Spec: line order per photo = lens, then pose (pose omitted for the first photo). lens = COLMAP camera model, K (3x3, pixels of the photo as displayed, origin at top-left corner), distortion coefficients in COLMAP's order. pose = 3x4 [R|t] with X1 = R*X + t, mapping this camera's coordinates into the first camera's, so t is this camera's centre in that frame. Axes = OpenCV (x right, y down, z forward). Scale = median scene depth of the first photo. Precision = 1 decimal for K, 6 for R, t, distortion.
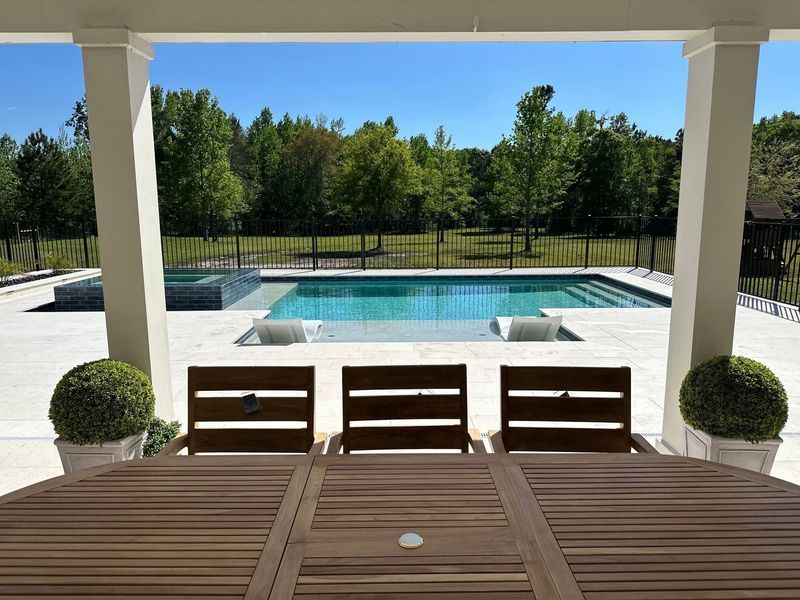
lens RADIAL K [[567.1, 0, 399.9], [0, 567.1, 300.8], [0, 0, 1]] dist [-0.008373, -0.003420]
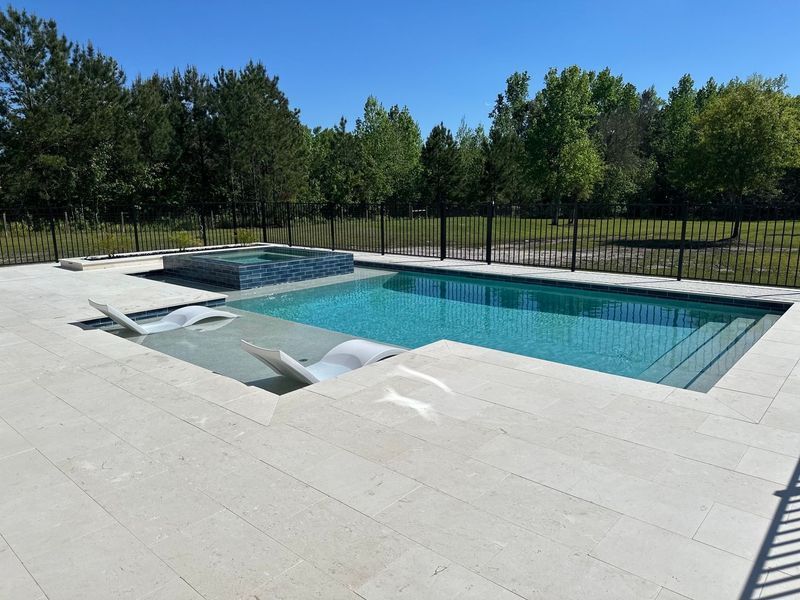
lens RADIAL K [[567.1, 0, 399.3], [0, 567.1, 301.7], [0, 0, 1]] dist [-0.008373, -0.003420]
pose [[0.738325, 0.115403, -0.664499, 0.125975], [-0.093124, 0.993259, 0.069028, -0.012737], [0.667985, 0.010915, 0.744094, 0.086783]]
